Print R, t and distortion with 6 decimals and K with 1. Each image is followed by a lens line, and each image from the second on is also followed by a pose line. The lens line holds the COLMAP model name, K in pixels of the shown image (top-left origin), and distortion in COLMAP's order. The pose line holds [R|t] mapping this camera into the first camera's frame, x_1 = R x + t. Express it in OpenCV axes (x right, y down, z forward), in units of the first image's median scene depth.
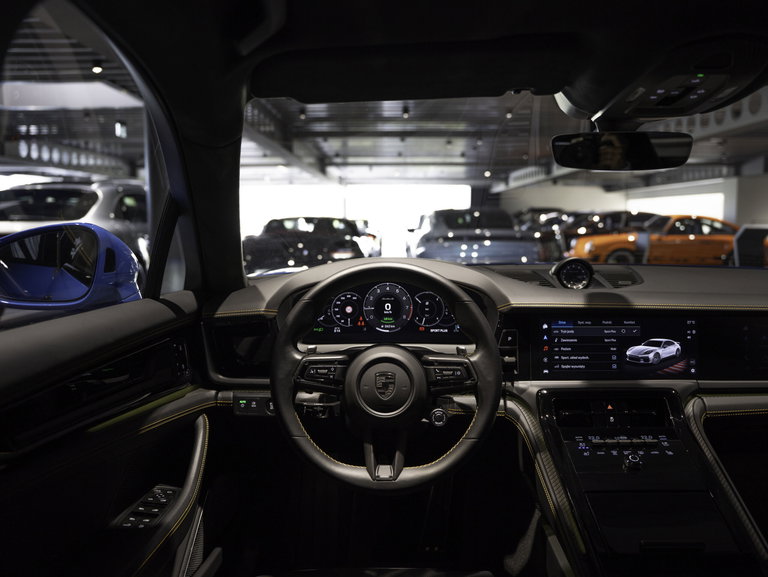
lens RADIAL K [[739.0, 0, 384.0], [0, 739.0, 288.5], [0, 0, 1]] dist [-0.127190, 0.273847]
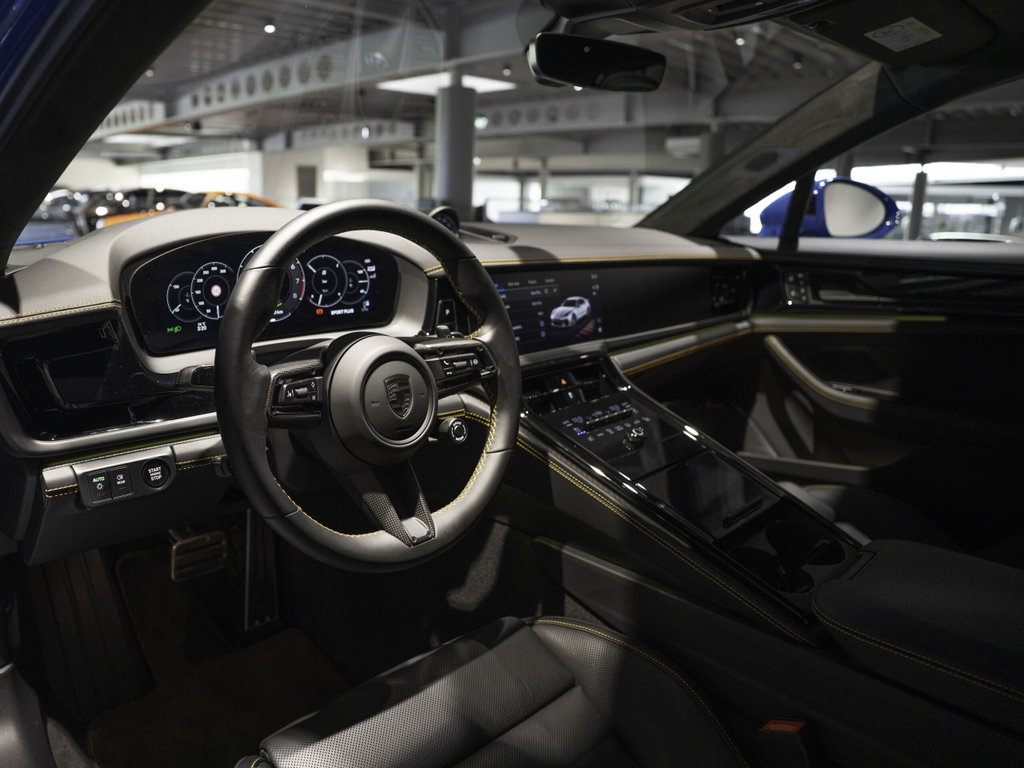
lens RADIAL K [[780.1, 0, 512.0], [0, 780.1, 384.0], [0, 0, 1]] dist [-0.113873, -0.002772]
pose [[0.688686, -0.155157, 0.708264, -0.342992], [0.054116, 0.985110, 0.163184, 0.015083], [-0.723037, -0.074054, 0.686828, 0.405235]]
